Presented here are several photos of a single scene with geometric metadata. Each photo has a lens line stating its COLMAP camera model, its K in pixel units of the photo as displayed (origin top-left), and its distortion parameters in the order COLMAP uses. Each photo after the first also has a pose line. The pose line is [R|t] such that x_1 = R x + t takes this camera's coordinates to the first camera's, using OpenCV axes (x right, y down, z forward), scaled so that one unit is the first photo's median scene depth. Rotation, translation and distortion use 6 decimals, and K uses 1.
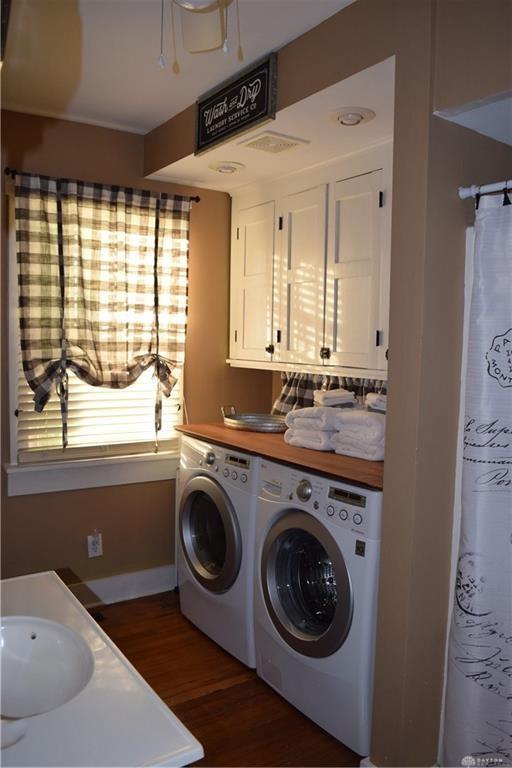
lens RADIAL K [[606.3, 0, 256.0], [0, 606.3, 384.0], [0, 0, 1]] dist [-0.088334, 0.007507]
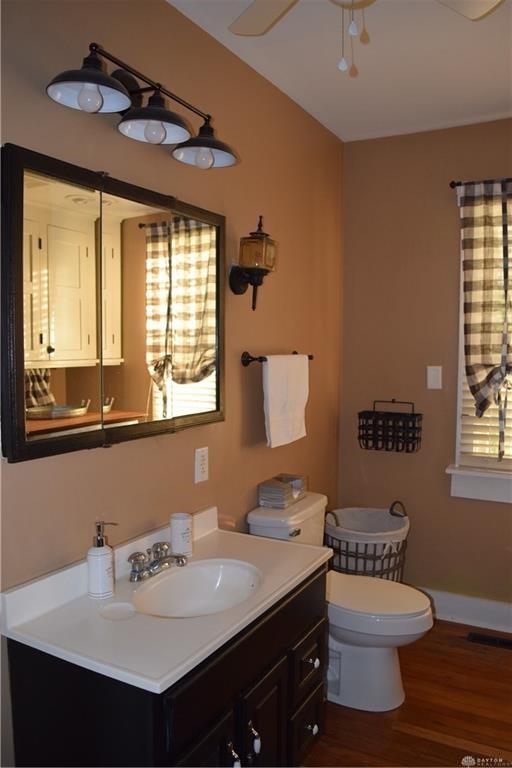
lens RADIAL K [[591.3, 0, 257.3], [0, 591.3, 370.4], [0, 0, 1]] dist [-0.090155, -0.000685]
pose [[0.446540, 0.022837, -0.894472, 0.340505], [-0.053932, 0.998544, -0.001430, -0.010300], [0.893137, 0.048880, 0.447121, 0.234118]]
